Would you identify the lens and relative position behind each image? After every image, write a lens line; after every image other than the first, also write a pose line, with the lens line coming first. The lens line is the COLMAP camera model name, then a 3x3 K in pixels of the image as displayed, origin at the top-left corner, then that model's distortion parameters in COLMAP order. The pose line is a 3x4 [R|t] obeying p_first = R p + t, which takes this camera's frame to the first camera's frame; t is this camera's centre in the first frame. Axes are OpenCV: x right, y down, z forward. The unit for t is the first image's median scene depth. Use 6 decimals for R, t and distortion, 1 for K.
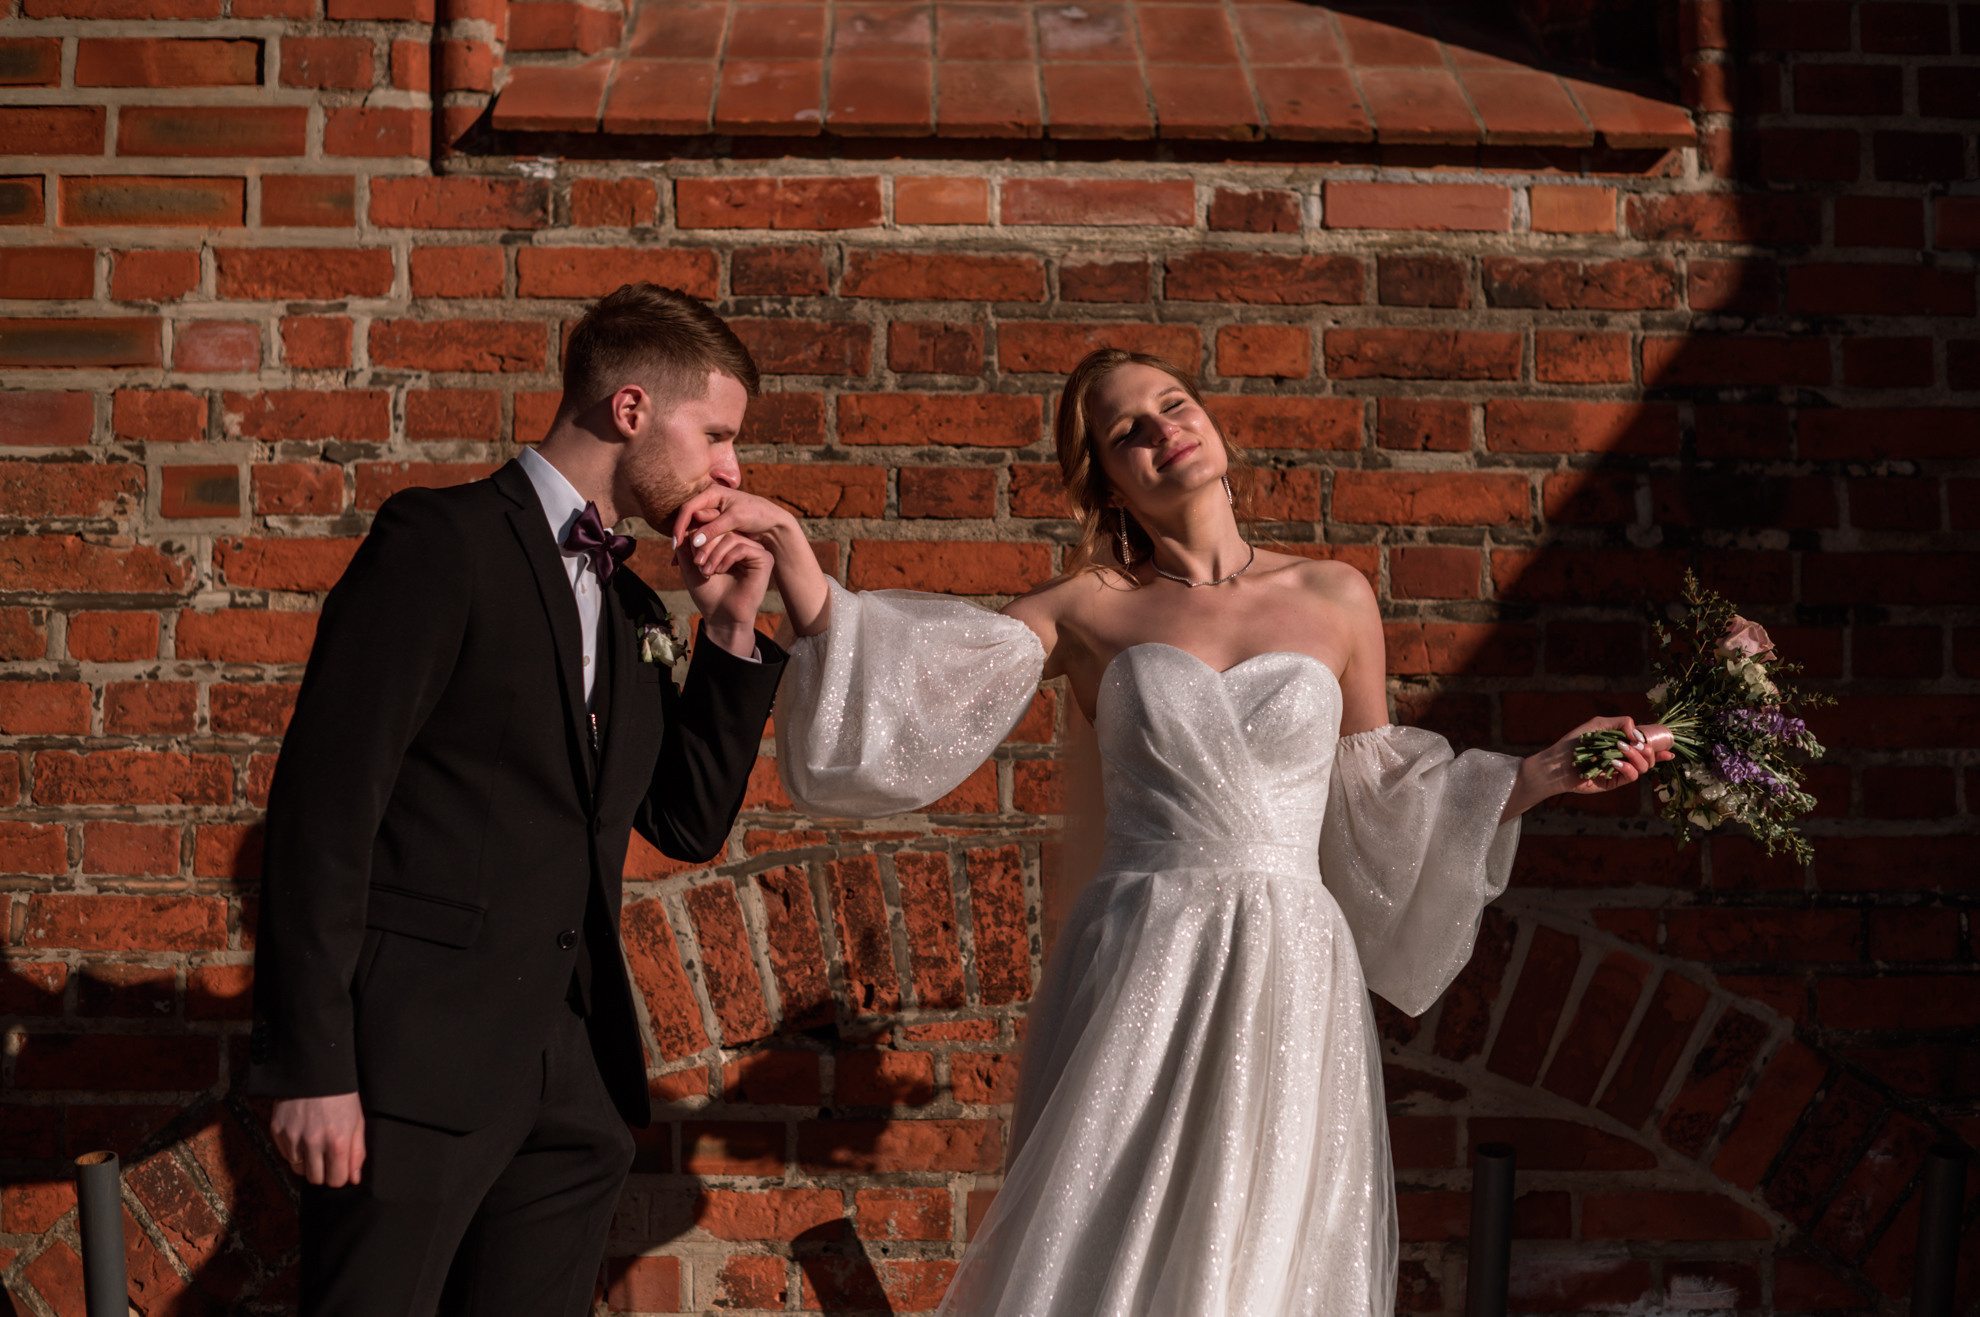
lens RADIAL K [[2845.2, 0, 992.7], [0, 2845.2, 666.0], [0, 0, 1]] dist [-0.119971, 0.000000]
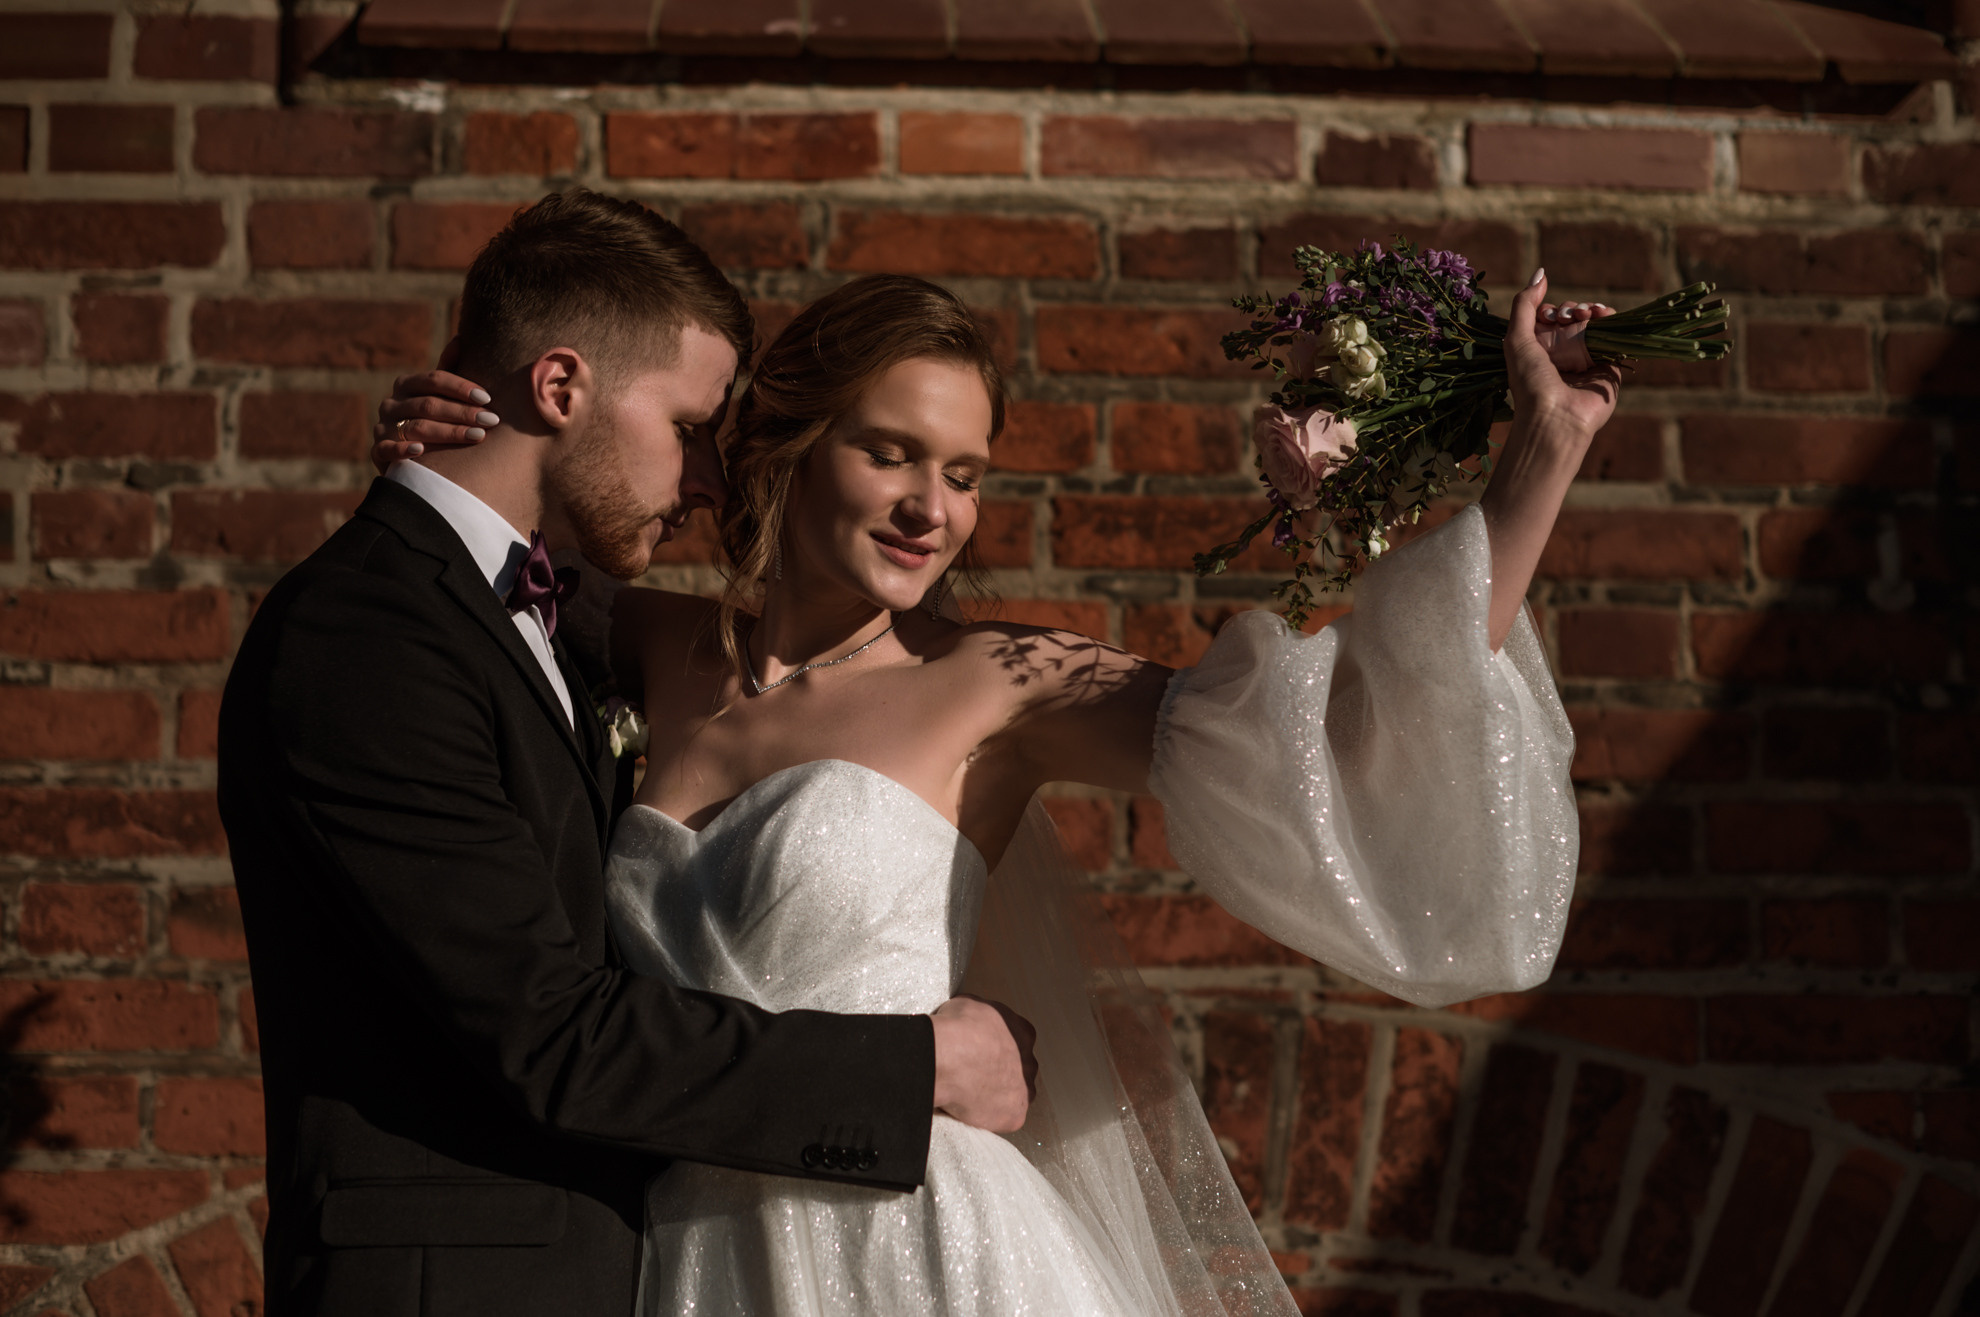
lens RADIAL K [[2845.2, 0, 1027.5], [0, 2845.2, 625.6], [0, 0, 1]] dist [-0.119971, 0.000000]
pose [[0.999762, 0.003480, 0.021517, -0.016150], [-0.002838, 0.999553, -0.029765, -0.014819], [-0.021611, 0.029696, 0.999325, 0.255968]]
